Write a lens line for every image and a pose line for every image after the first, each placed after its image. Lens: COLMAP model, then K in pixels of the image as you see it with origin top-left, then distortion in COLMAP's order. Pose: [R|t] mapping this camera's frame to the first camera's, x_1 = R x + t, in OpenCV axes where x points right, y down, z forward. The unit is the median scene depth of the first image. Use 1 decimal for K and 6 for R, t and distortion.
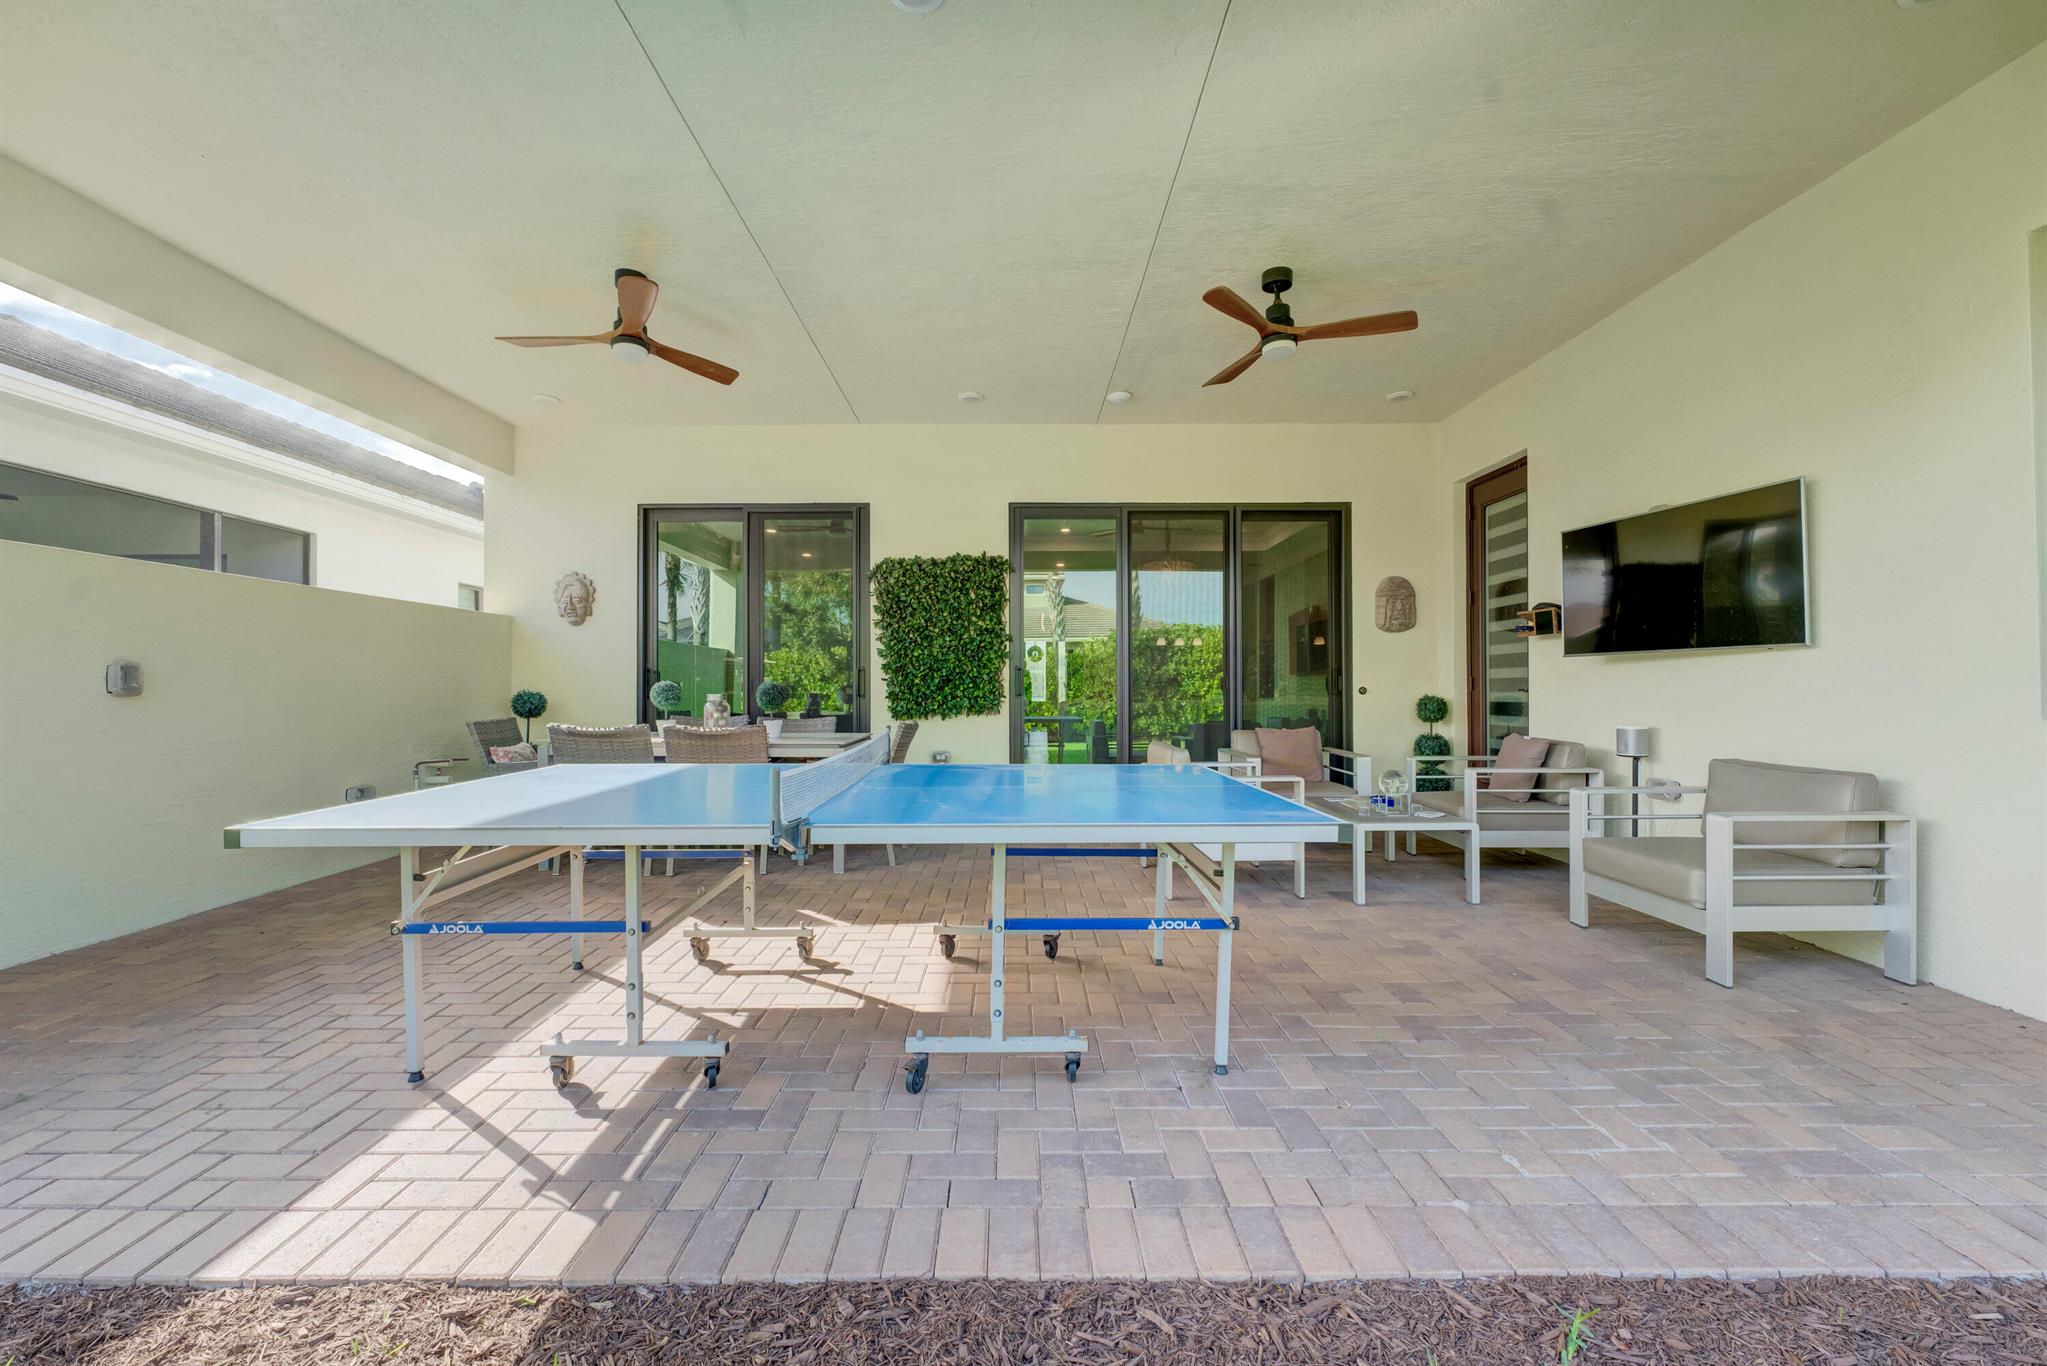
lens RADIAL K [[812.3, 0, 1005.8], [0, 812.3, 686.3], [0, 0, 1]] dist [-0.002692, 0.001357]
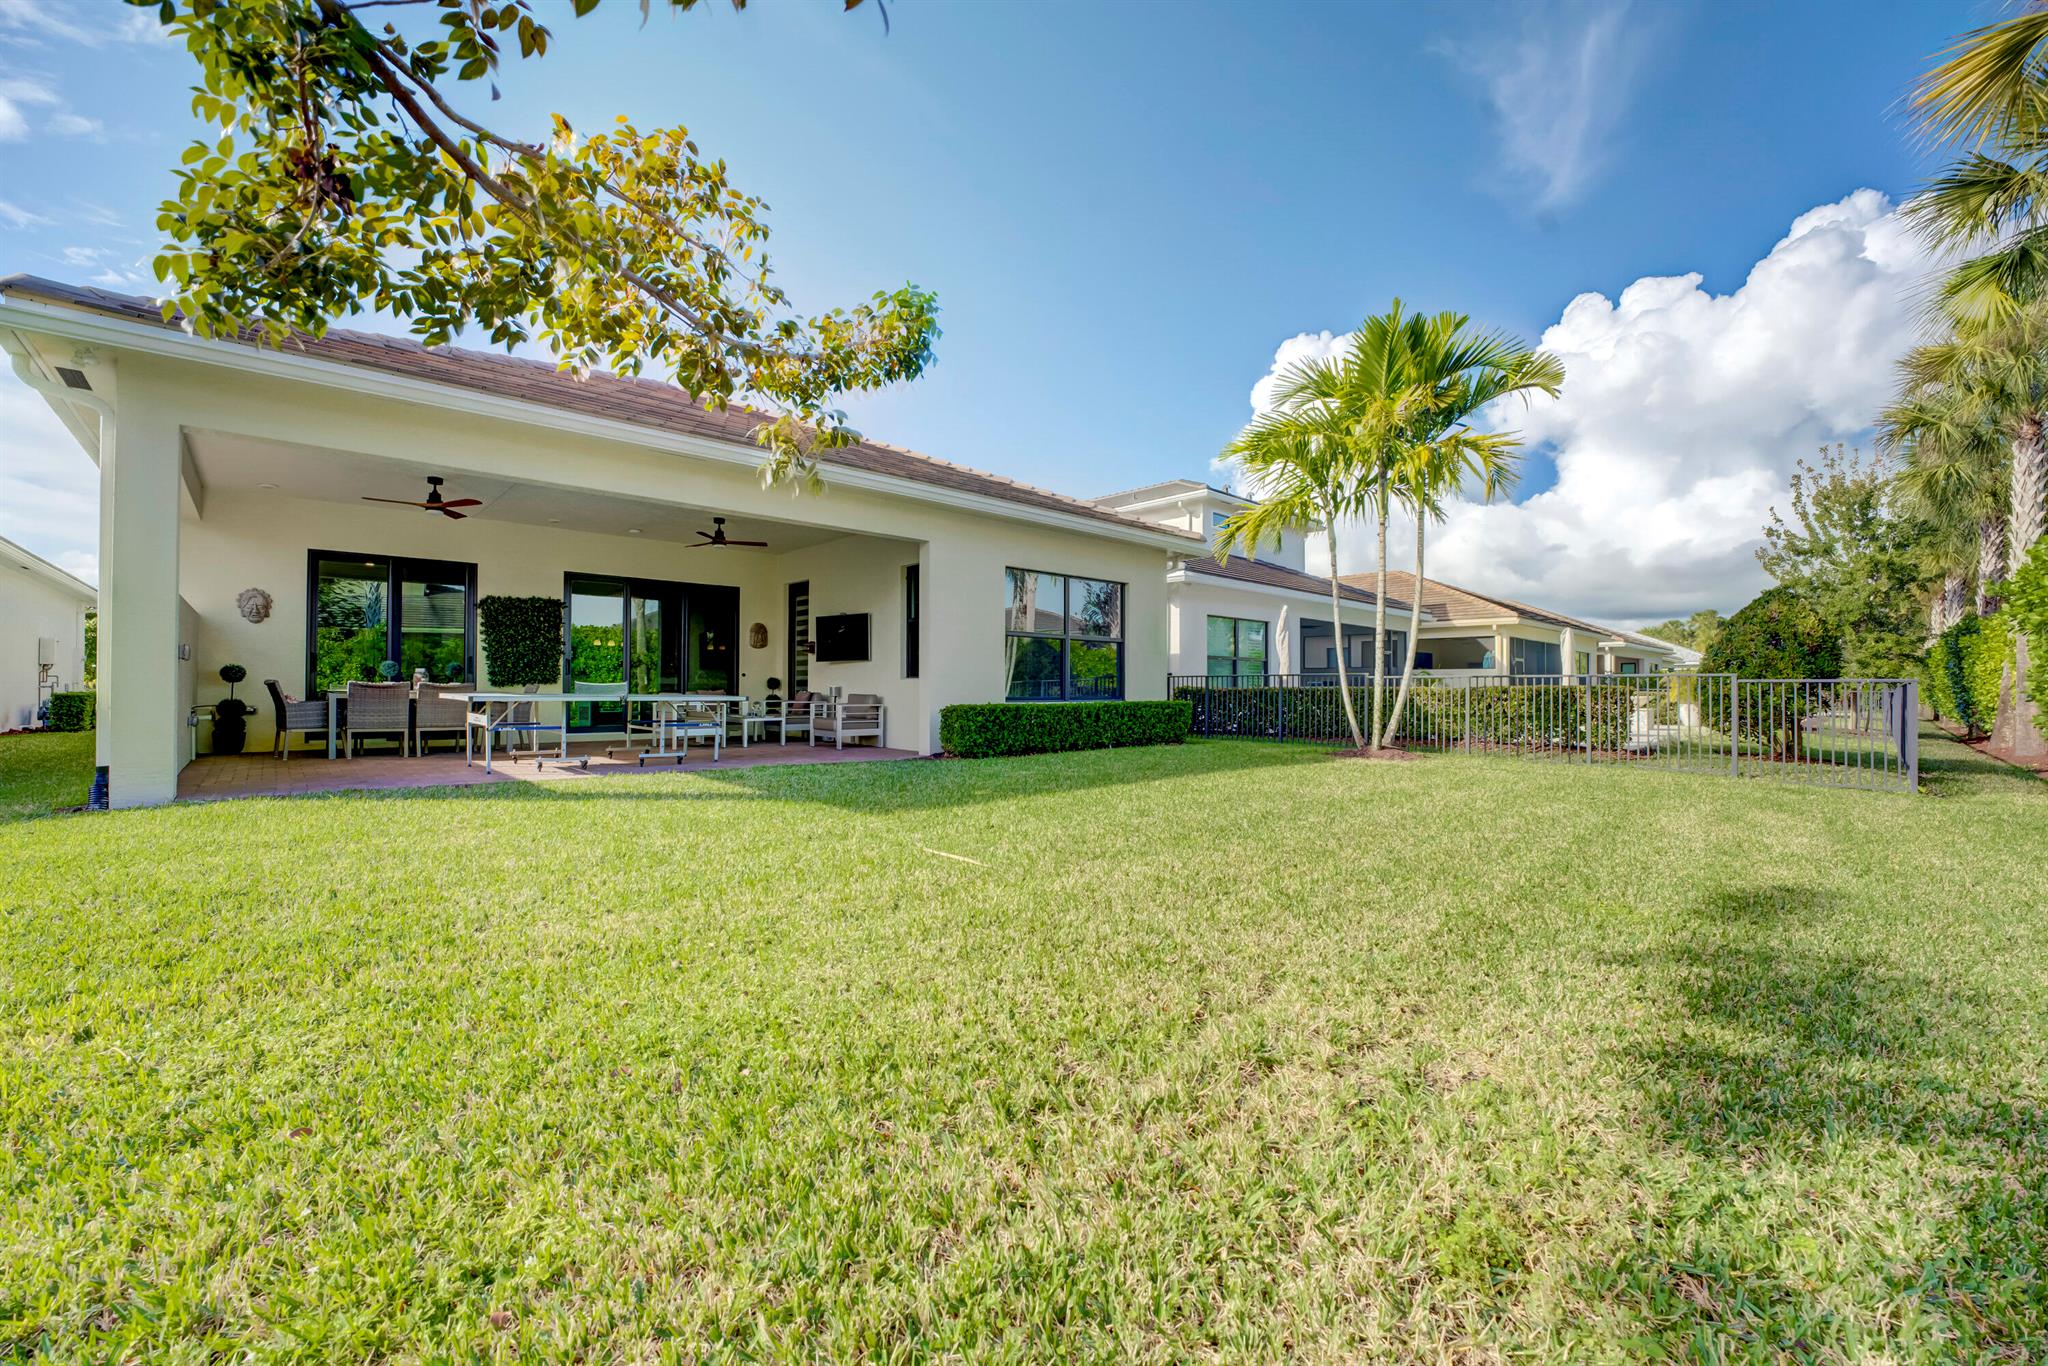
lens RADIAL K [[812.7, 0, 1014.4], [0, 812.7, 686.1], [0, 0, 1]] dist [-0.002692, 0.001357]
pose [[0.722202, 0.007512, 0.691642, -0.552856], [-0.010311, 0.999947, -0.000094, 0.028744], [-0.691605, -0.007064, 0.722241, -1.094758]]
